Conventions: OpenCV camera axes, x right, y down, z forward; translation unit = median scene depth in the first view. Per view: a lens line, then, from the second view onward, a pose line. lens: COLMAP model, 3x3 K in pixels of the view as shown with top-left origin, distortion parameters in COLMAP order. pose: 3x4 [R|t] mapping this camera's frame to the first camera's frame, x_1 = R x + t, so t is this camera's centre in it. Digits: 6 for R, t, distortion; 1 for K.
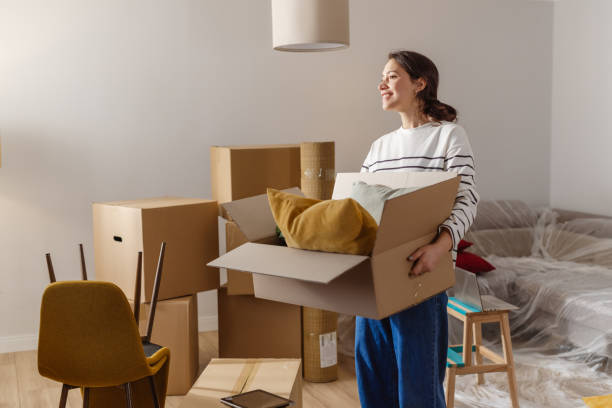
lens RADIAL K [[841.8, 0, 306.0], [0, 841.8, 204.0], [0, 0, 1]] dist [0.019244, 0.090995]
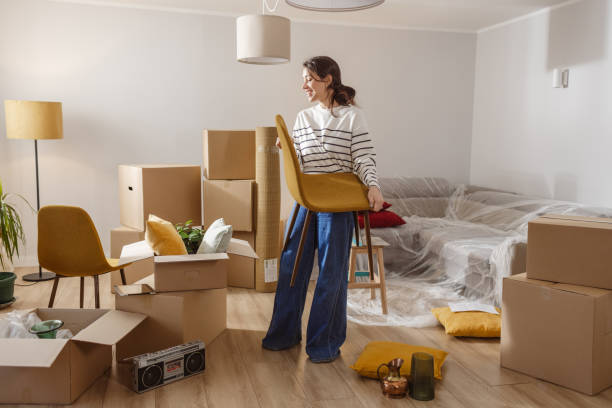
lens RADIAL K [[615.2, 0, 306.0], [0, 615.2, 204.0], [0, 0, 1]] dist [0.050688, -0.025575]
pose [[0.994117, 0.037768, -0.101510, 0.174838], [-0.035397, 0.999059, 0.025053, 0.026922], [0.102361, -0.021312, 0.994519, -0.043515]]
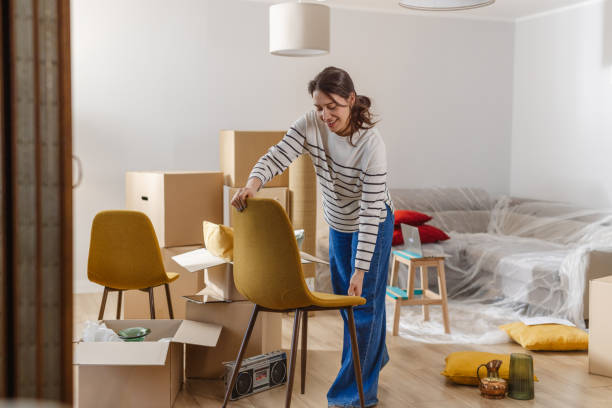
lens RADIAL K [[841.8, 0, 306.0], [0, 841.8, 204.0], [0, 0, 1]] dist [0.019244, 0.090995]
pose [[0.999383, 0.026196, -0.023399, 0.046337], [-0.026633, 0.999473, -0.018573, 0.059770], [0.022900, 0.019185, 0.999554, -0.244542]]
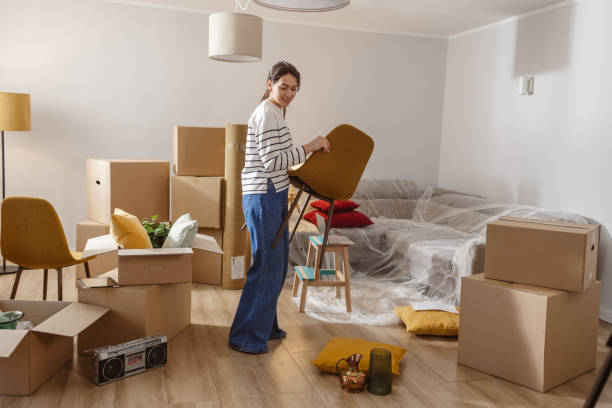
lens RADIAL K [[615.2, 0, 306.0], [0, 615.2, 204.0], [0, 0, 1]] dist [0.050688, -0.025575]
pose [[0.996310, 0.060666, -0.060711, 0.185789], [-0.059448, 0.997996, 0.021676, 0.029935], [0.061904, -0.017987, 0.997920, -0.052398]]
